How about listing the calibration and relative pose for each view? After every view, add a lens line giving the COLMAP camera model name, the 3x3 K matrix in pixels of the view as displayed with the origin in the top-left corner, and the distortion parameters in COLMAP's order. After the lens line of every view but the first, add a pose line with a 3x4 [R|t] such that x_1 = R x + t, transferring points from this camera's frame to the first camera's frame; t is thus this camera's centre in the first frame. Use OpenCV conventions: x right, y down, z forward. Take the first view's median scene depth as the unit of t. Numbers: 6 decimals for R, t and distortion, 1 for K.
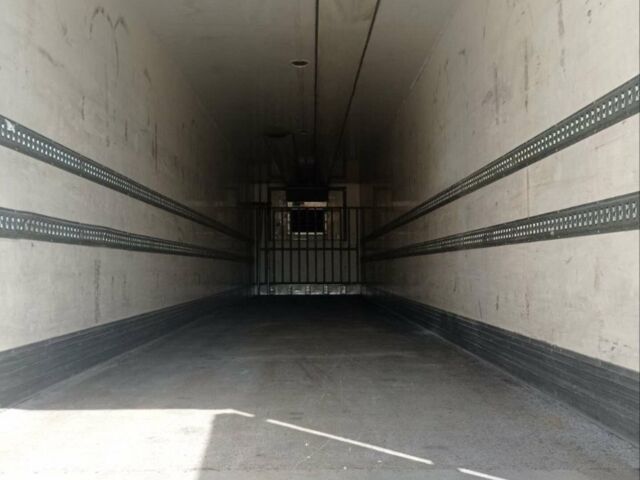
lens RADIAL K [[622.6, 0, 320.0], [0, 622.6, 240.0], [0, 0, 1]] dist [0.020082, 0.002532]
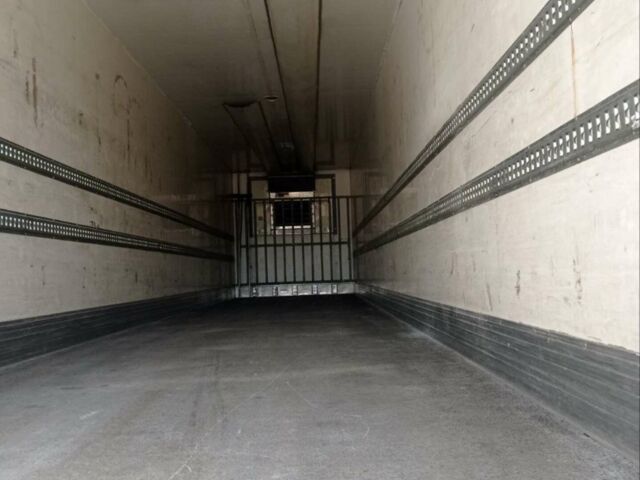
lens RADIAL K [[630.0, 0, 320.1], [0, 630.0, 252.0], [0, 0, 1]] dist [0.040397, -0.004157]
pose [[0.999447, -0.032467, -0.007186, 0.024634], [0.032565, 0.999372, 0.013991, 0.013993], [0.006727, -0.014218, 0.999876, 0.096977]]
